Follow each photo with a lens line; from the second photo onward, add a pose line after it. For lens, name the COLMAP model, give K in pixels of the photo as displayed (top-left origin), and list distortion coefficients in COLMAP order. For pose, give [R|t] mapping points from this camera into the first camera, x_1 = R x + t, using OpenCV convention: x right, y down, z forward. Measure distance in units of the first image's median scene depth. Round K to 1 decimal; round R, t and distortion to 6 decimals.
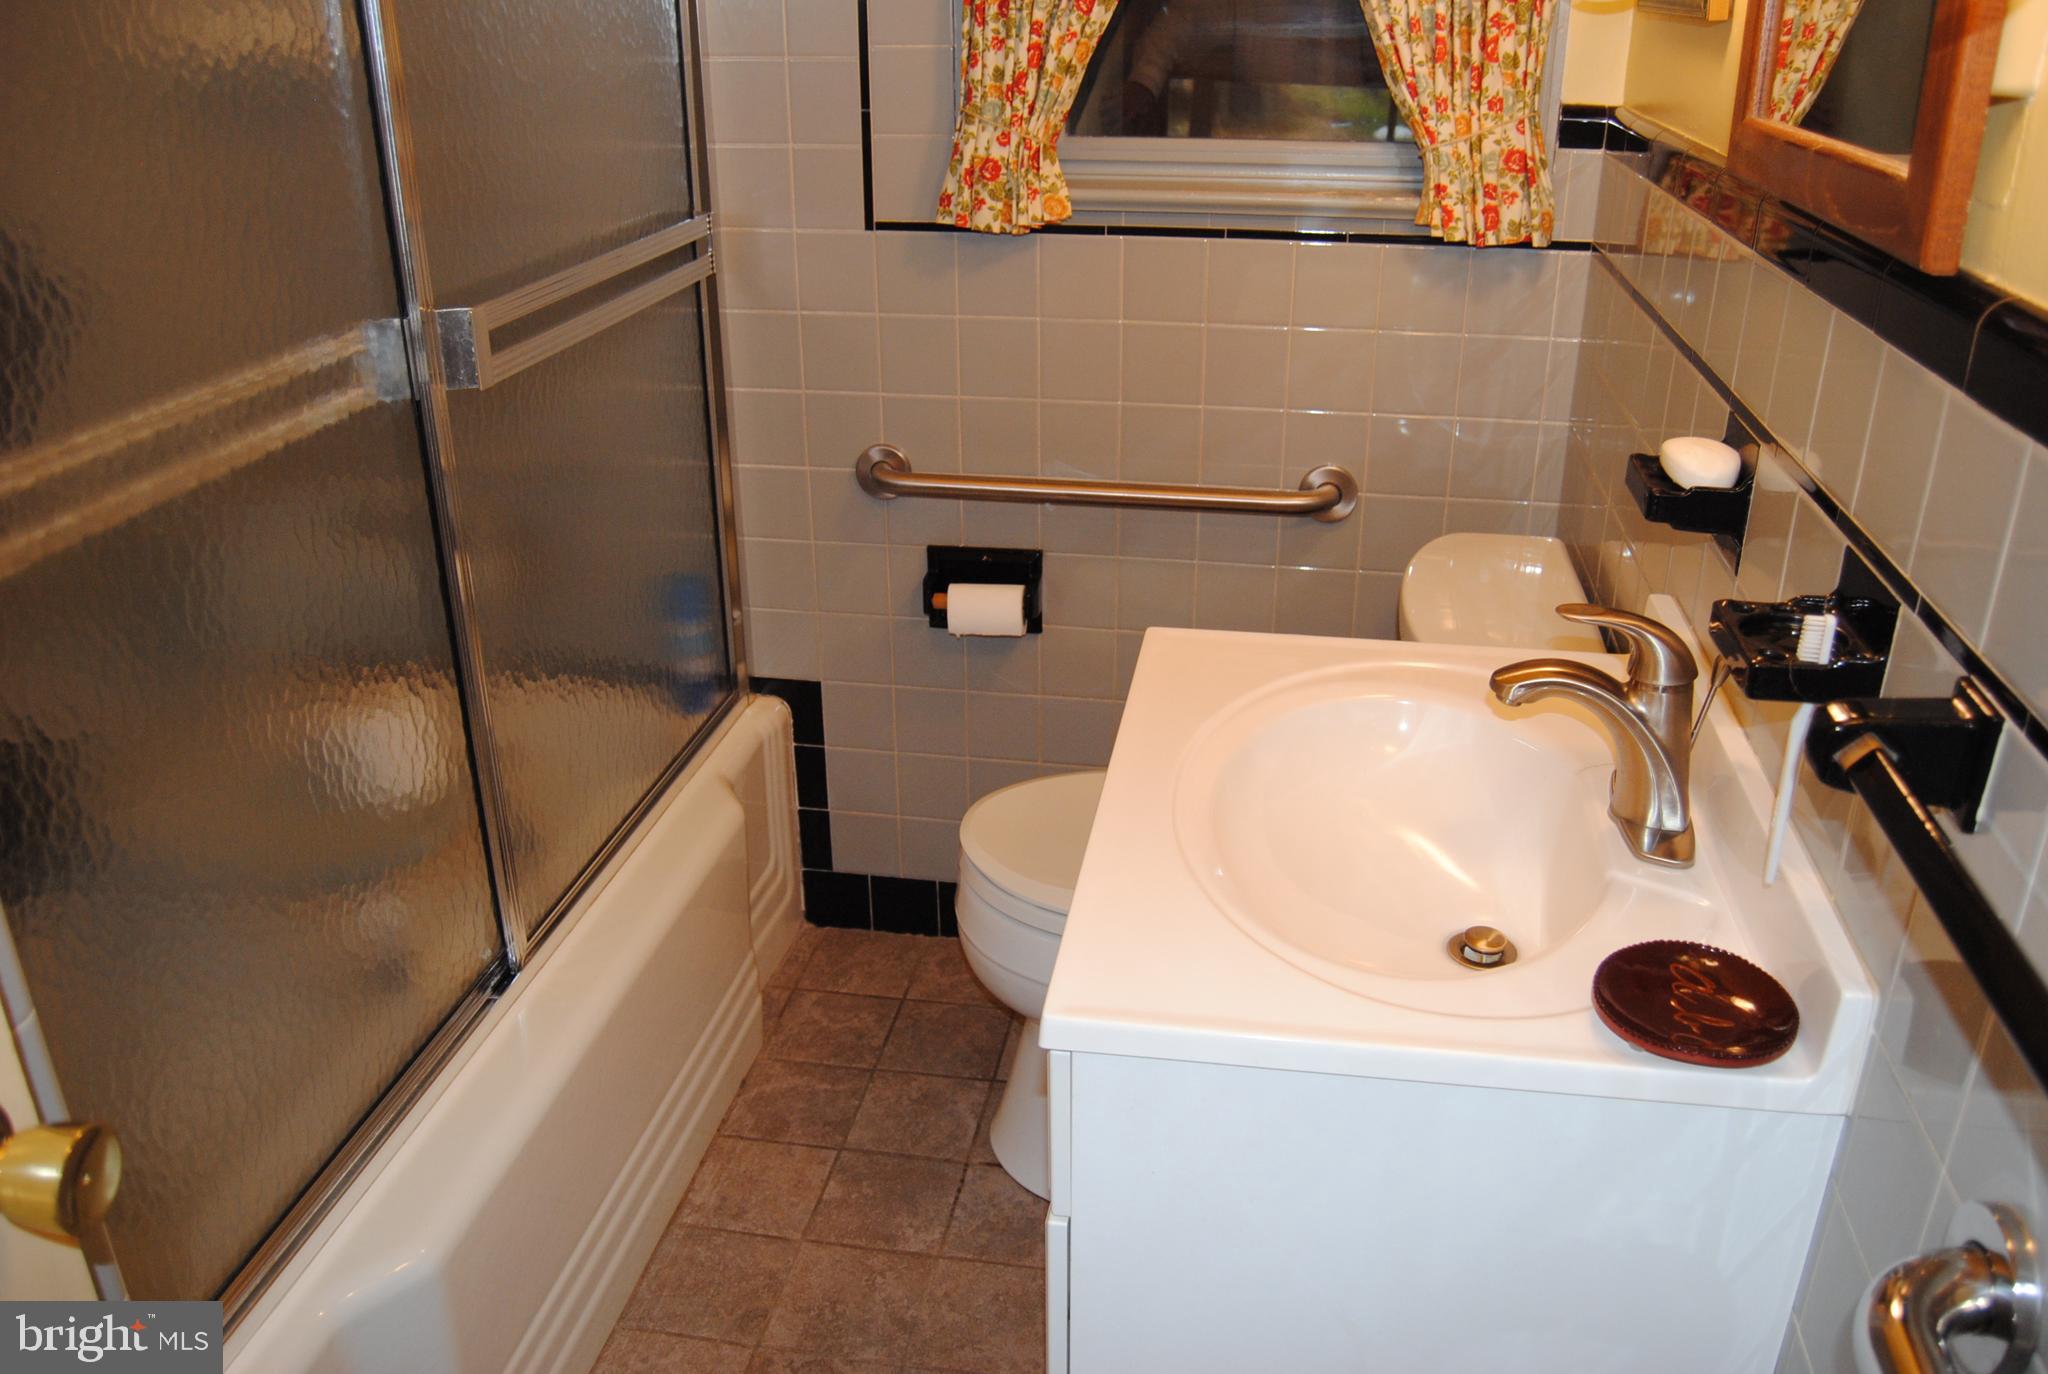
lens RADIAL K [[1632.2, 0, 1038.5], [0, 1632.2, 684.3], [0, 0, 1]] dist [-0.095303, 0.035095]
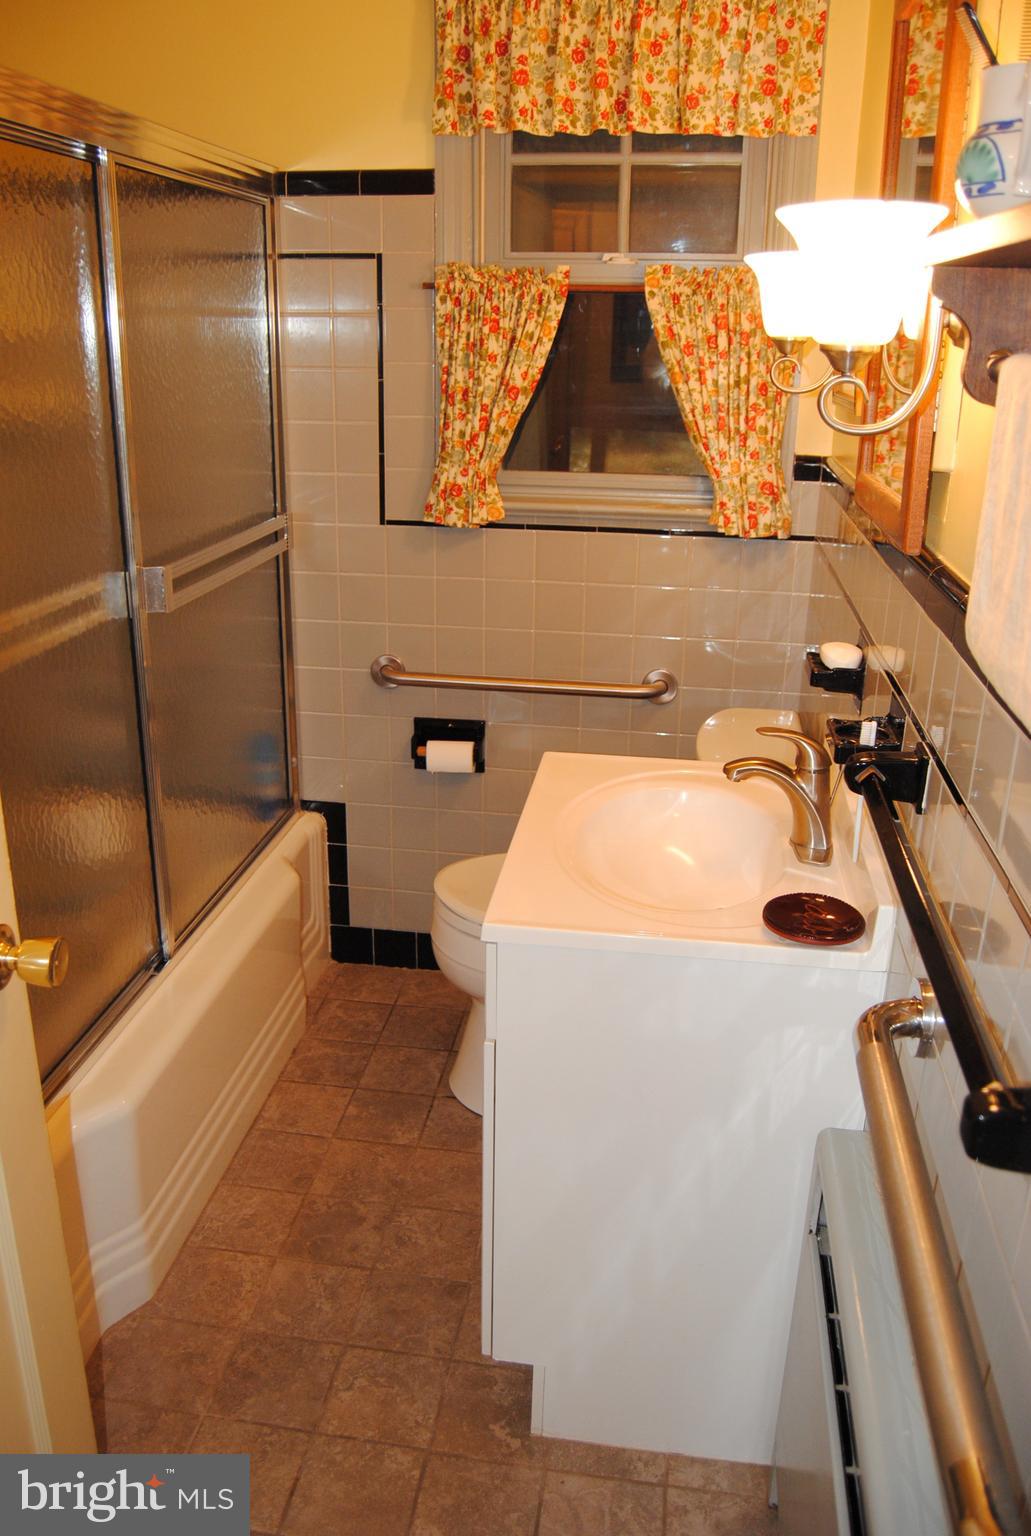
lens RADIAL K [[1224.1, 0, 489.6], [0, 1224.1, 777.6], [0, 0, 1]] dist [-0.095303, 0.035095]
pose [[0.999935, 0.010269, 0.004993, 0.001454], [-0.009919, 0.997793, -0.065659, 0.061169], [-0.005656, 0.065605, 0.997830, -0.239292]]
